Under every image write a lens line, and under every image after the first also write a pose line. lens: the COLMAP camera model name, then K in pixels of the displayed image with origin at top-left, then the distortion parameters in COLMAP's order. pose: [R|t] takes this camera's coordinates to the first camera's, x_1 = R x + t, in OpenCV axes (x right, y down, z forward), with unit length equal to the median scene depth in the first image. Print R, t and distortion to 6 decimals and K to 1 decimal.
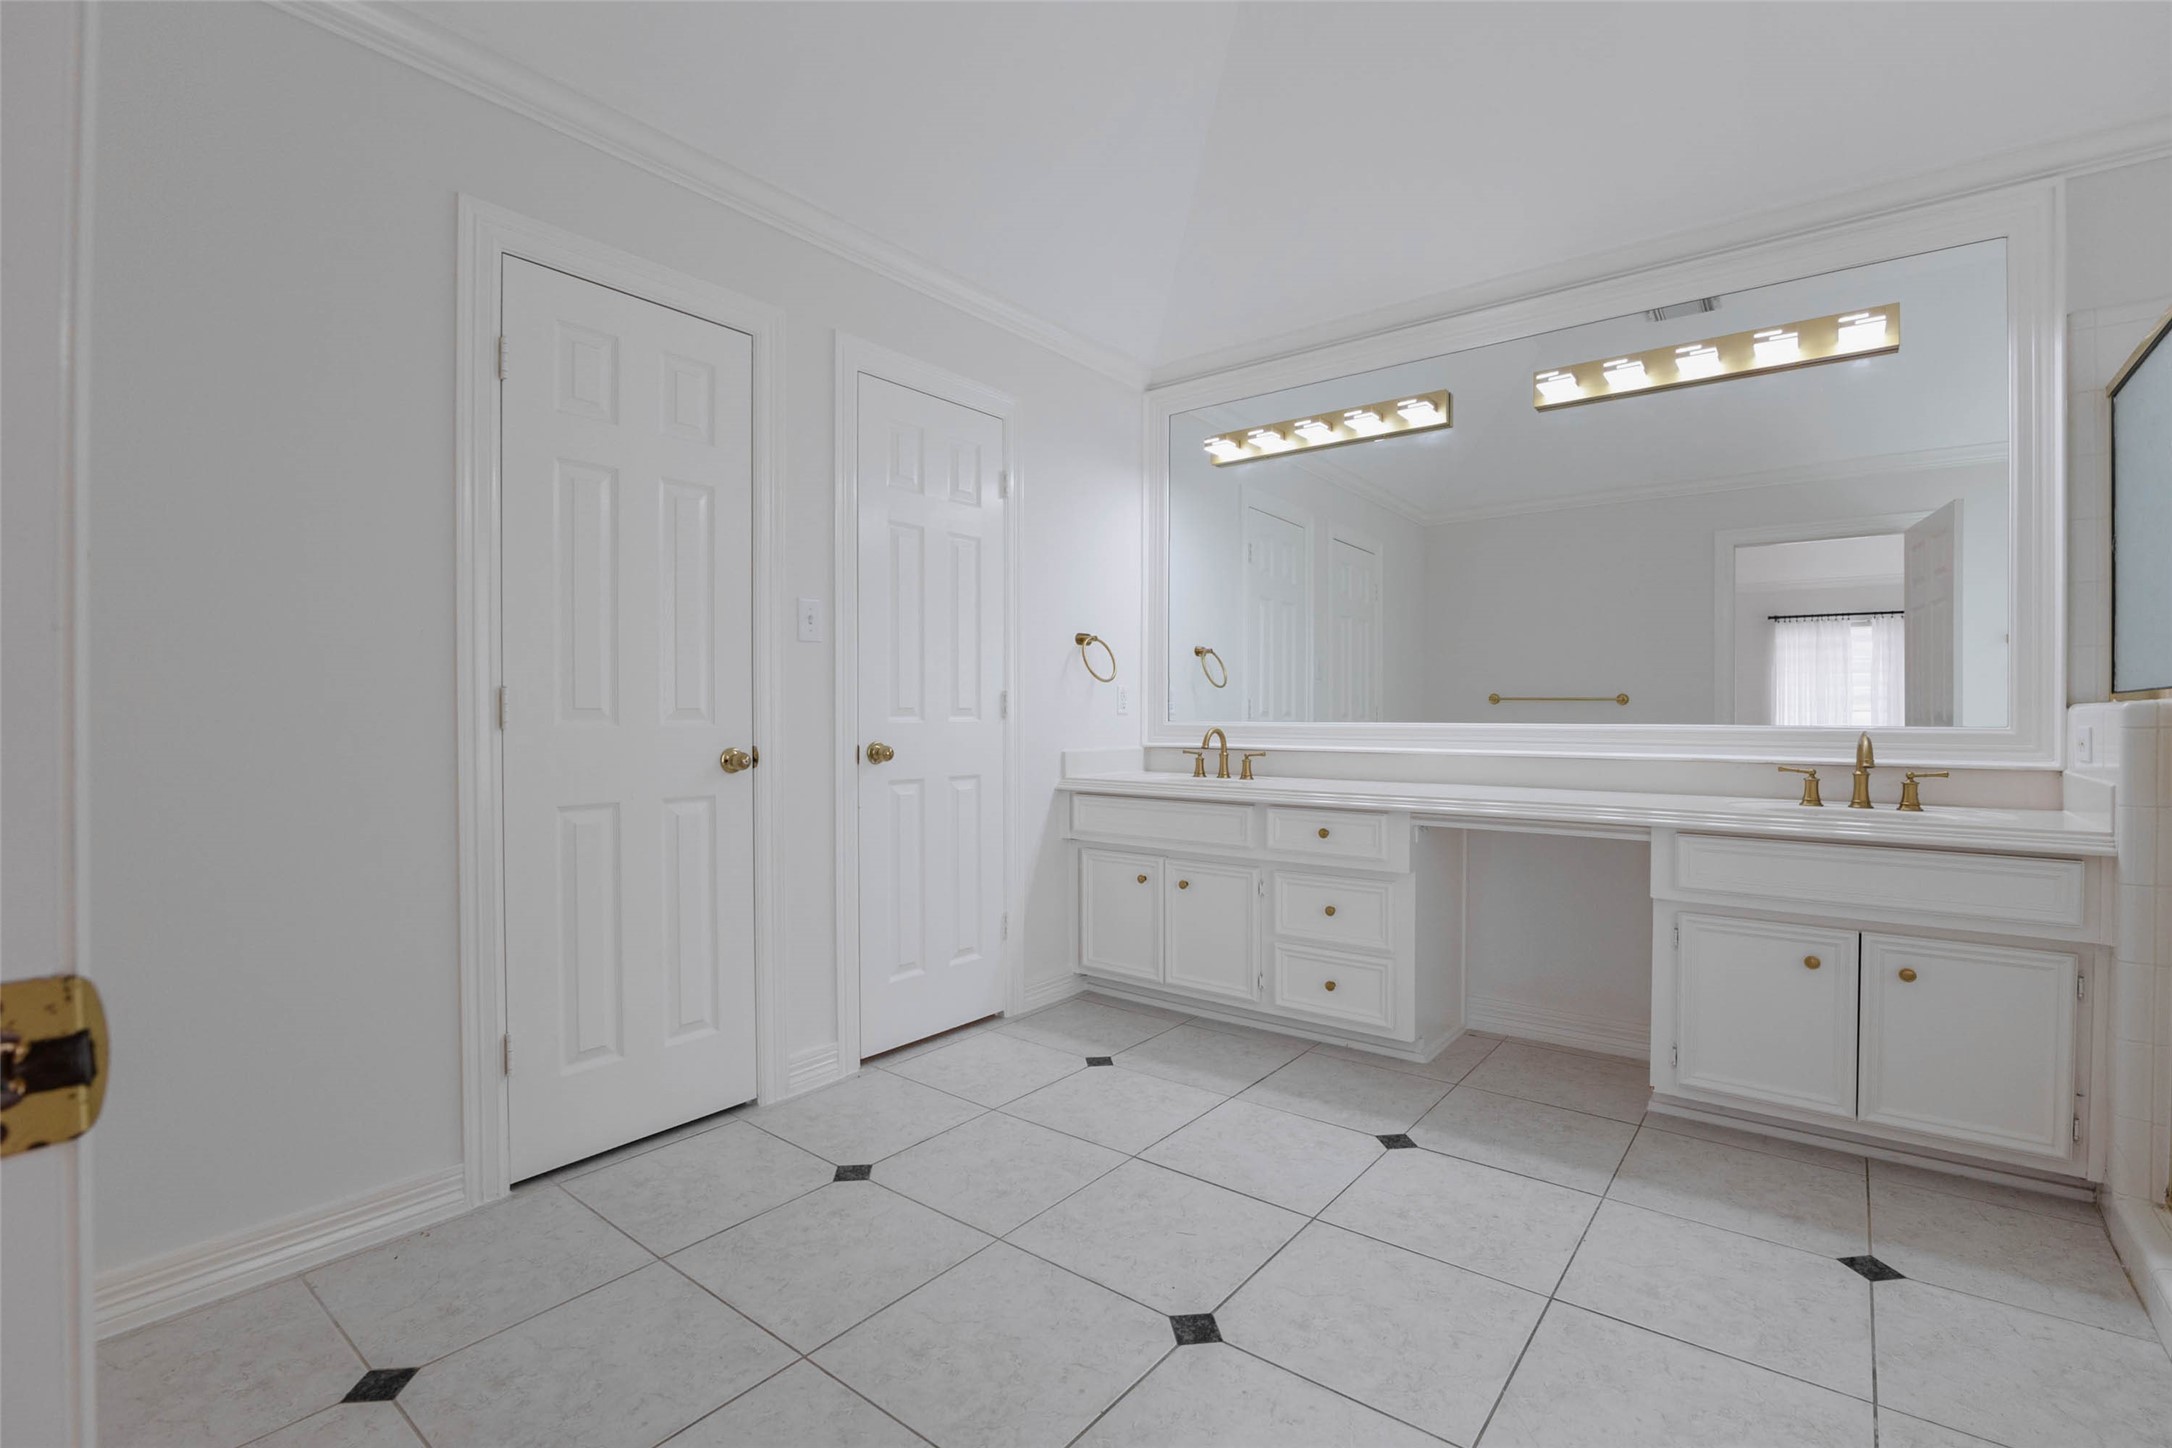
lens RADIAL K [[1001.5, 0, 1092.4], [0, 1001.5, 723.3], [0, 0, 1]] dist [-0.001873, -0.004164]
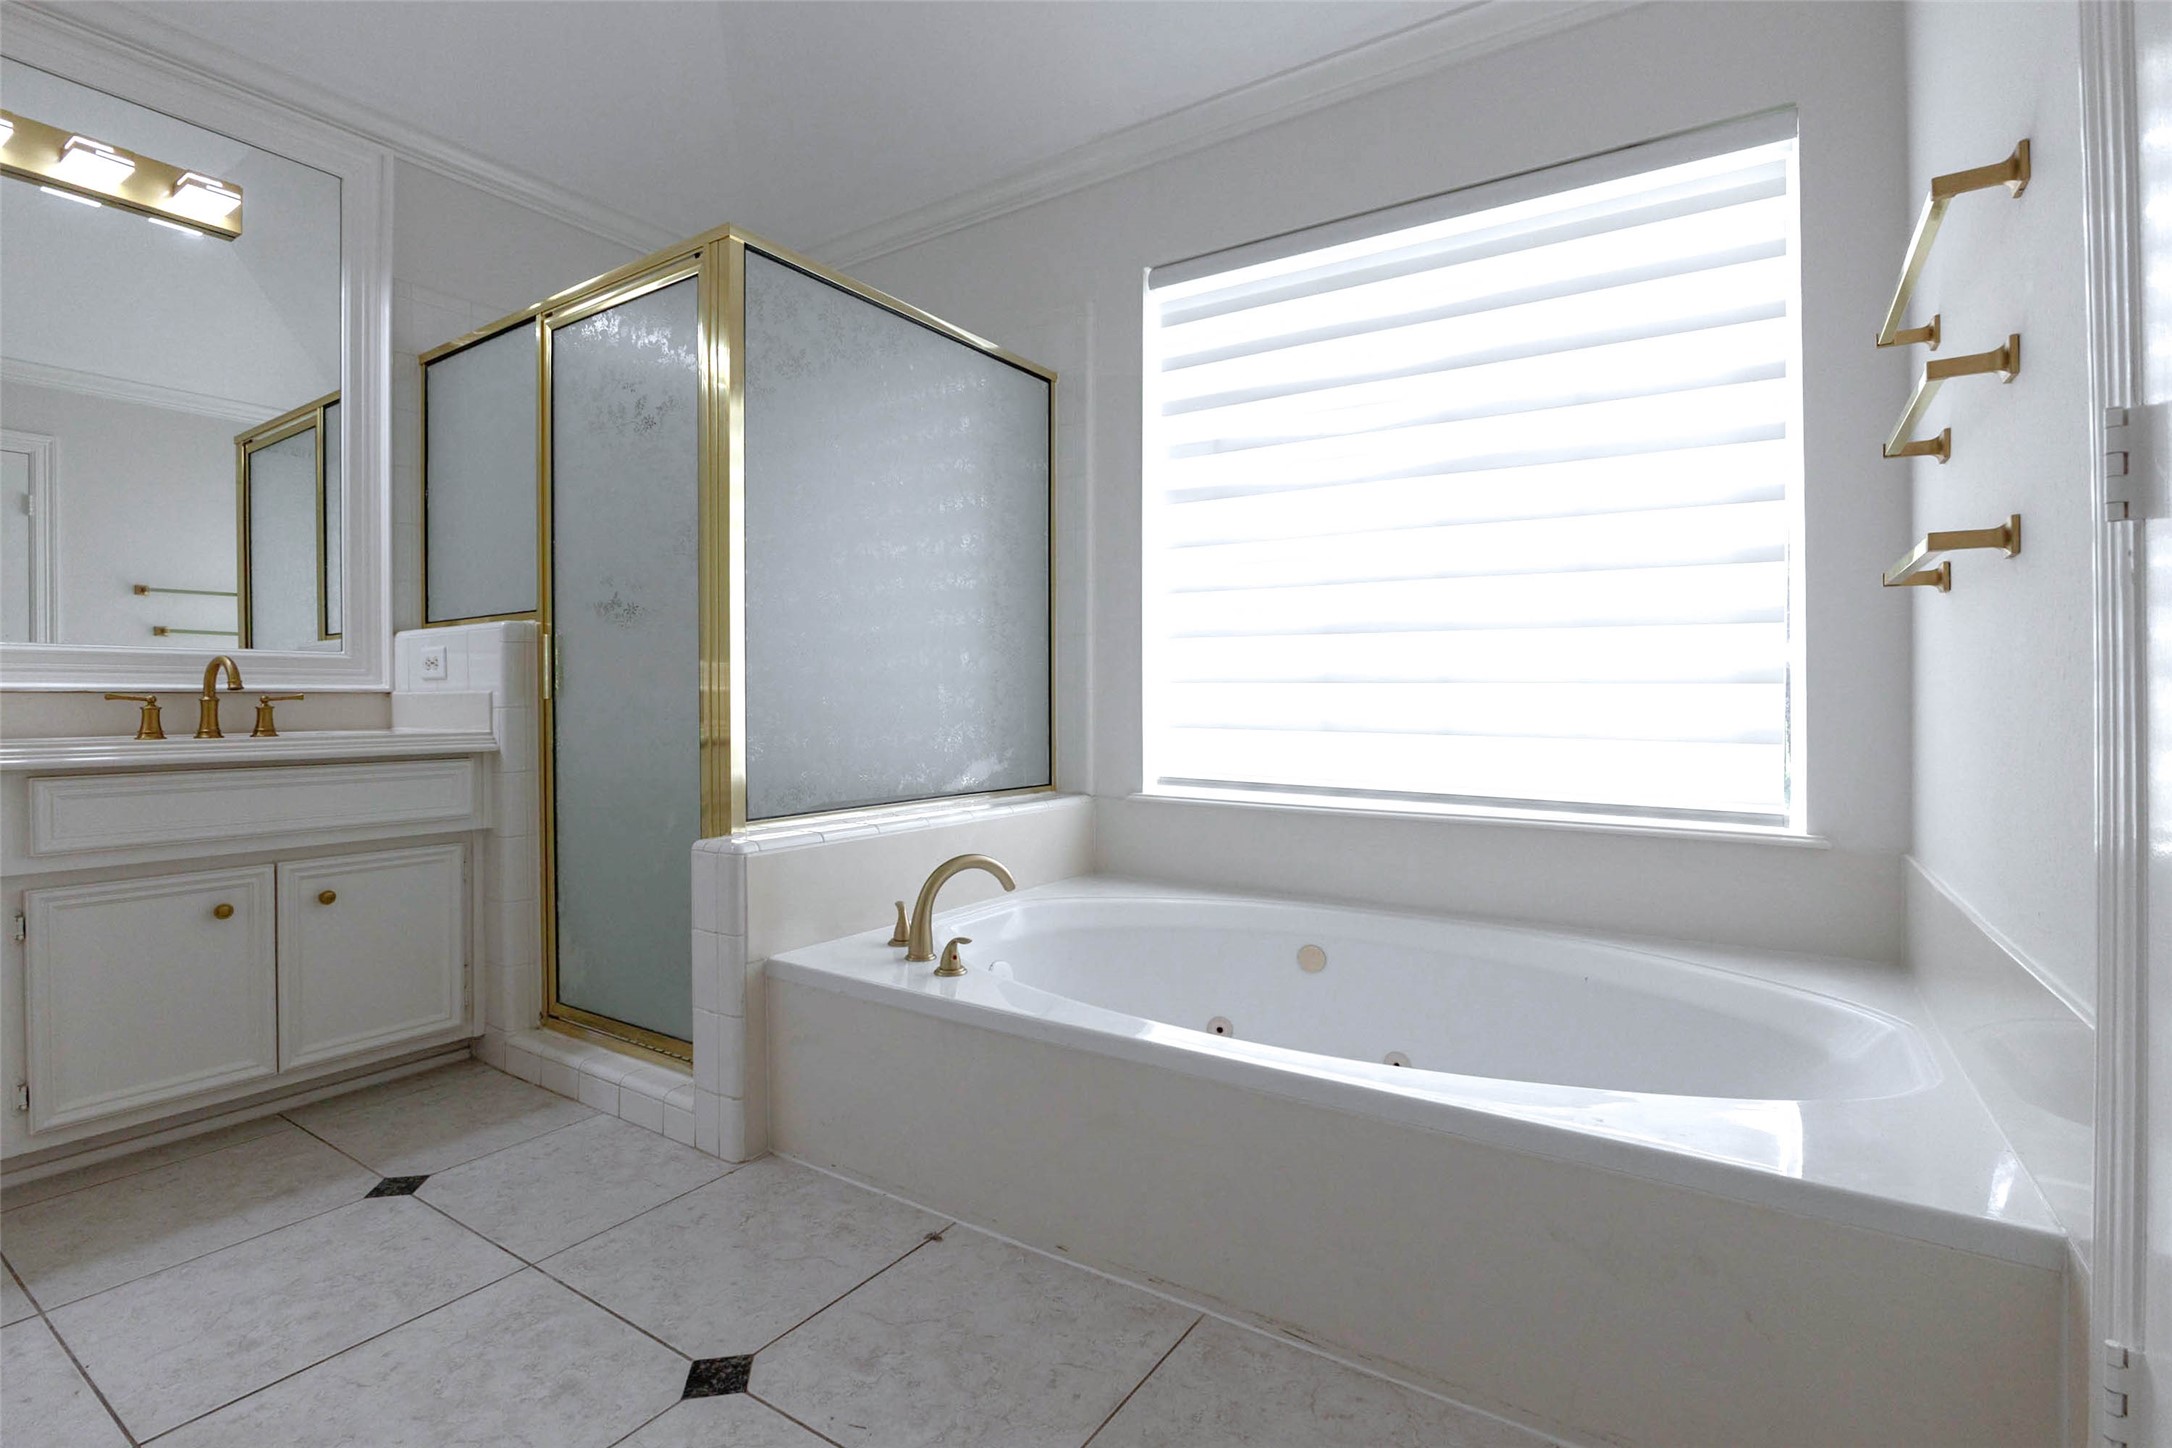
lens RADIAL K [[1001.5, 0, 1091.6], [0, 1001.5, 702.6], [0, 0, 1]] dist [-0.001873, -0.004164]
pose [[-0.067835, -0.001353, 0.997696, -0.183667], [0.021904, 0.999756, 0.002845, 0.076158], [-0.997456, 0.022047, -0.067789, 0.318792]]
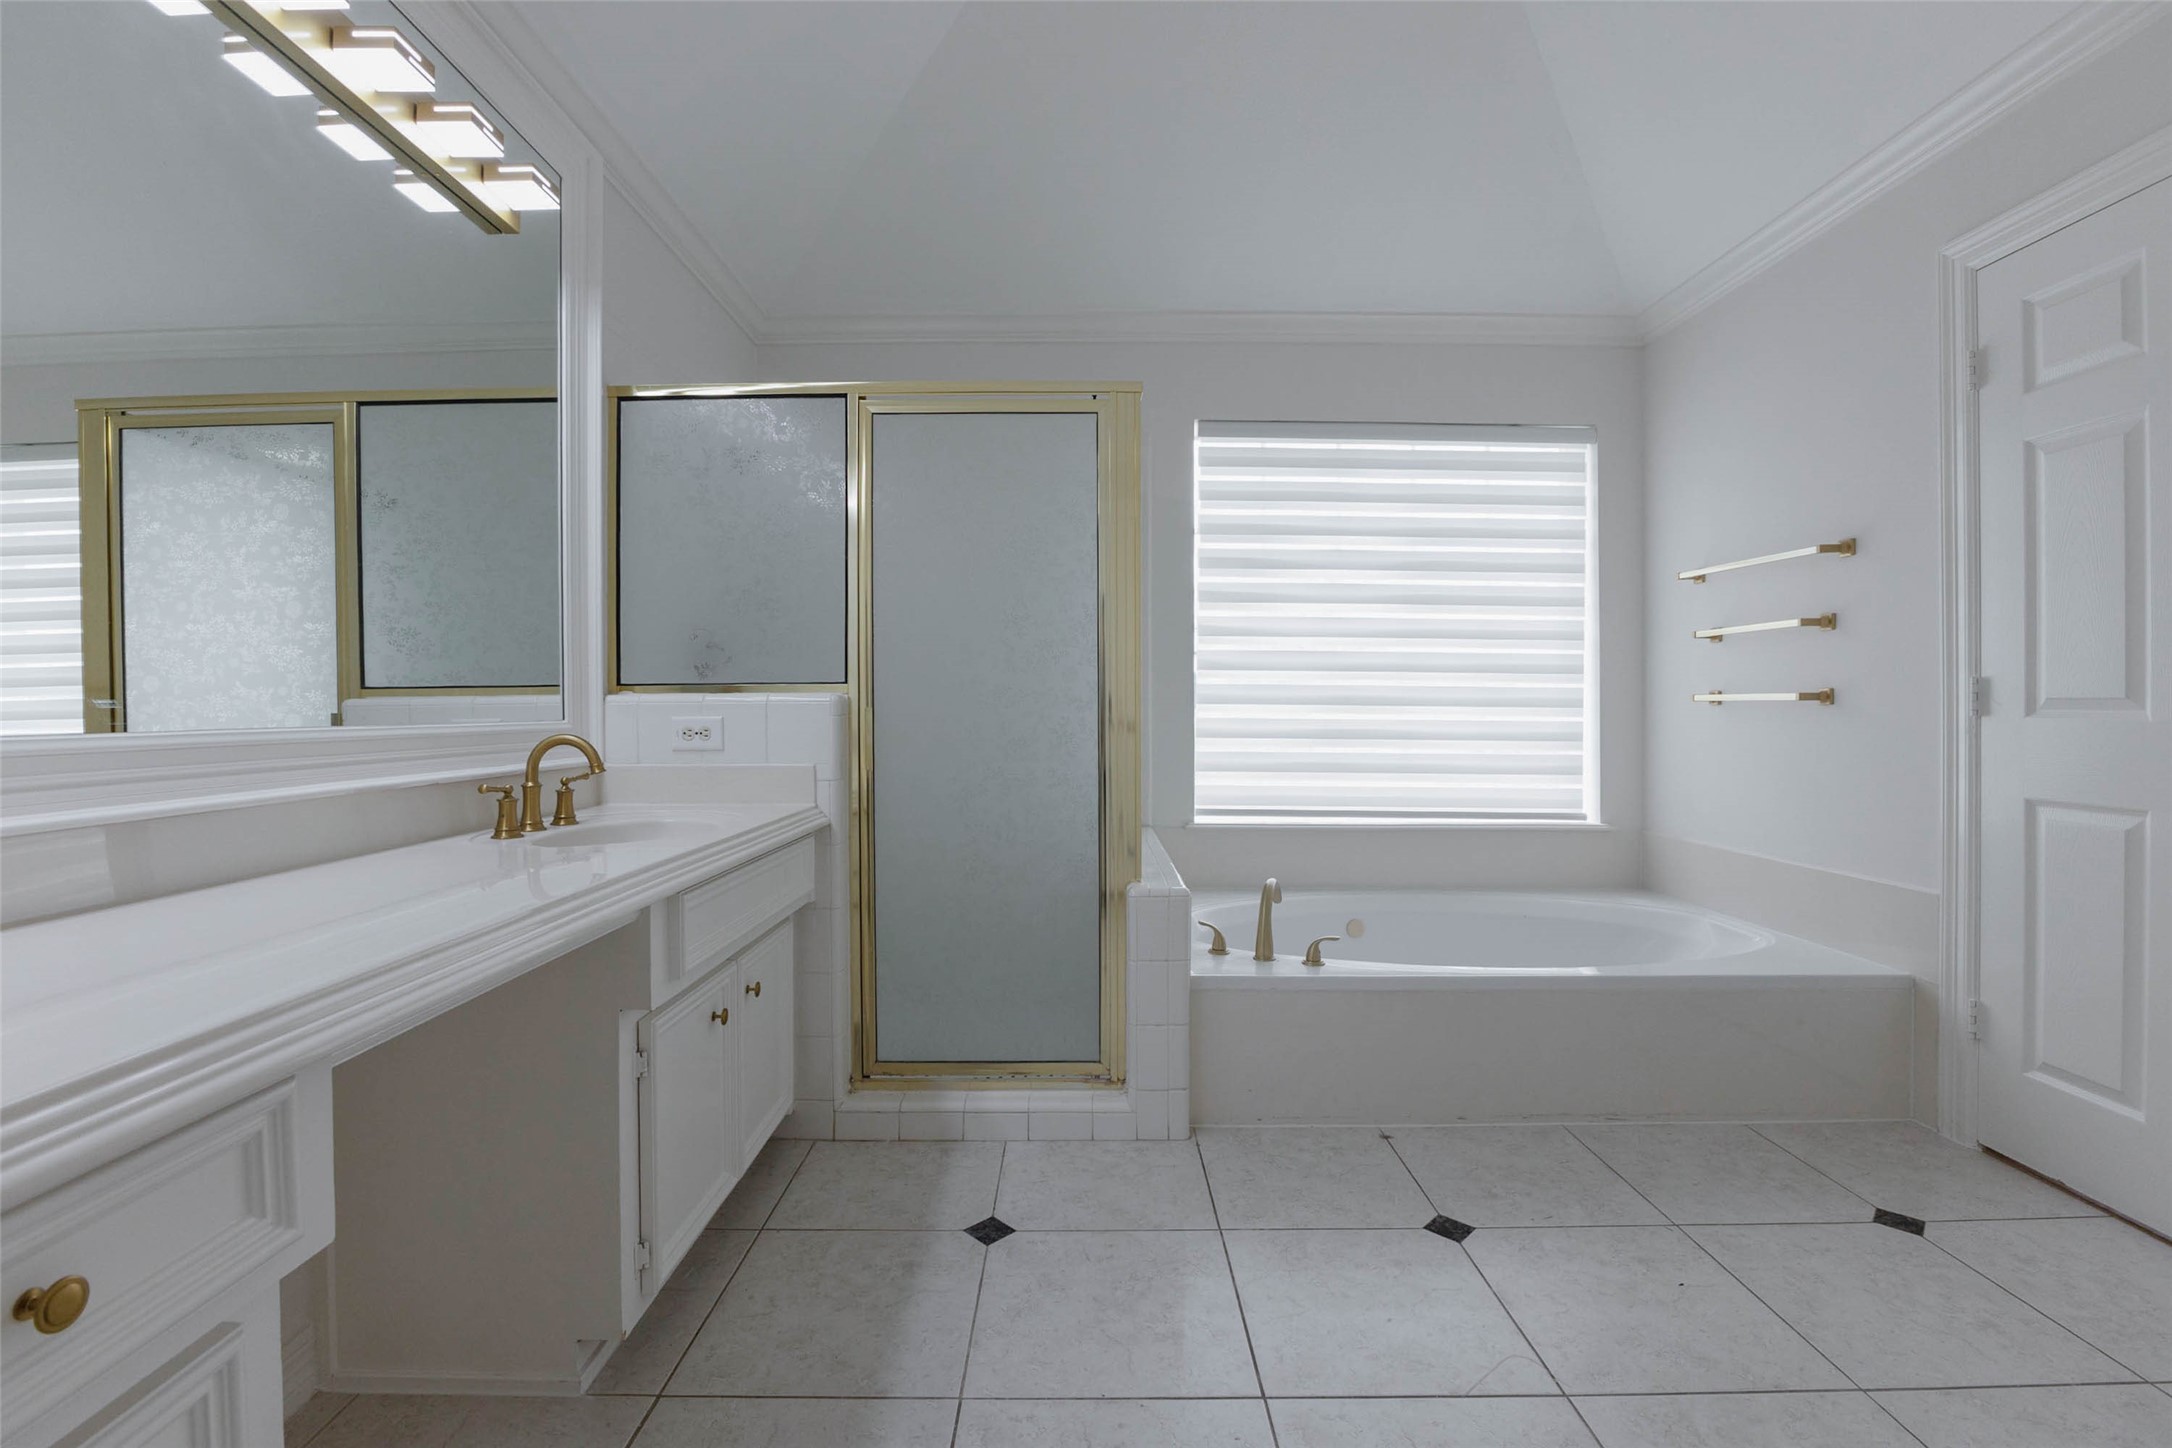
lens RADIAL K [[948.2, 0, 1088.9], [0, 948.2, 722.8], [0, 0, 1]] dist [-0.018609, -0.000020]
pose [[-0.613250, -0.005716, 0.789868, -0.050124], [0.018106, 0.999609, 0.021292, -0.004152], [-0.789681, 0.027359, -0.612907, 1.241311]]
